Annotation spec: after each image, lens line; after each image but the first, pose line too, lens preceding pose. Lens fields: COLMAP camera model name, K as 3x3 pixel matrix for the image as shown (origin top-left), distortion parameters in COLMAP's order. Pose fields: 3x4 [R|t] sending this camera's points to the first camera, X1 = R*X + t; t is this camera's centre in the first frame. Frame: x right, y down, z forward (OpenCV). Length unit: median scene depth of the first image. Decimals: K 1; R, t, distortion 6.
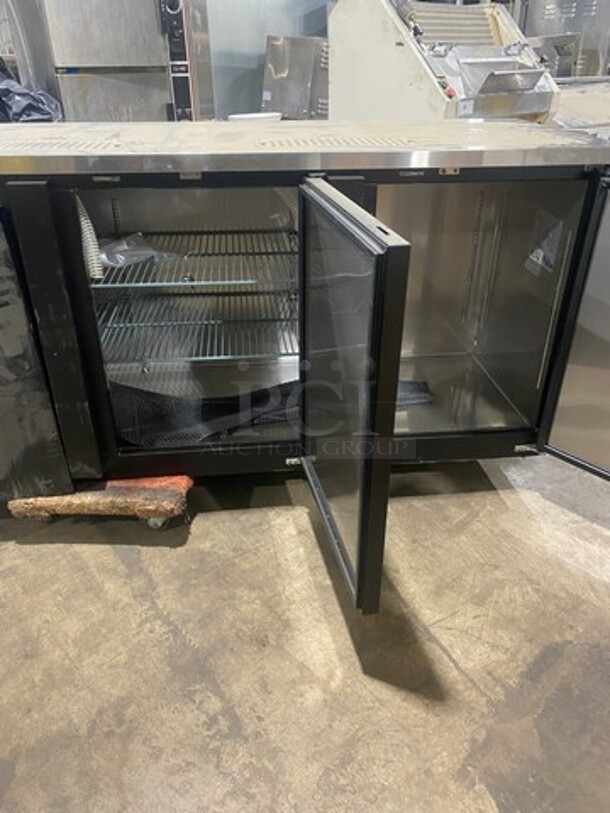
lens RADIAL K [[645.9, 0, 305.0], [0, 645.9, 406.5], [0, 0, 1]] dist [-0.034464, 0.001280]
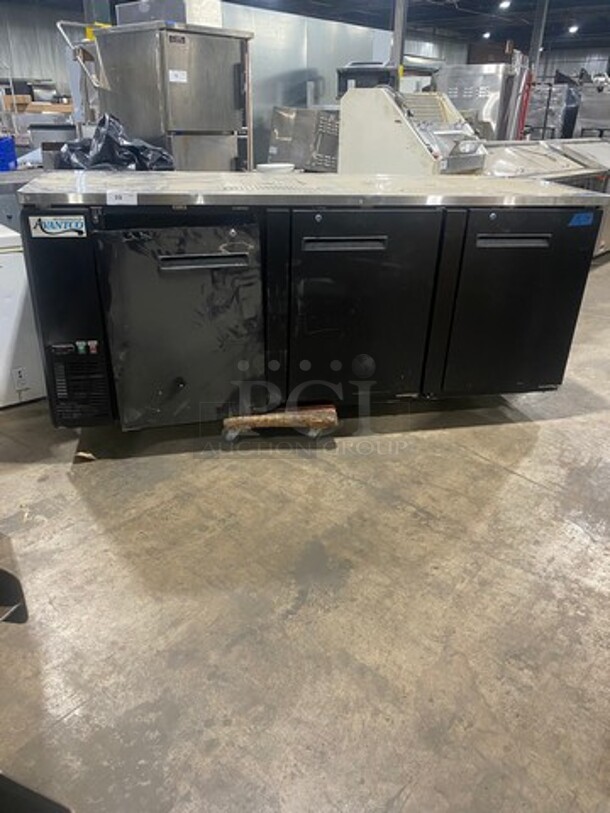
lens RADIAL K [[612.5, 0, 305.0], [0, 612.5, 406.5], [0, 0, 1]] dist [-0.092471, 0.000639]
pose [[0.983534, -0.051175, 0.173325, -0.520209], [0.057474, 0.997850, -0.031514, 0.169521], [-0.171339, 0.040957, 0.984360, -0.432213]]
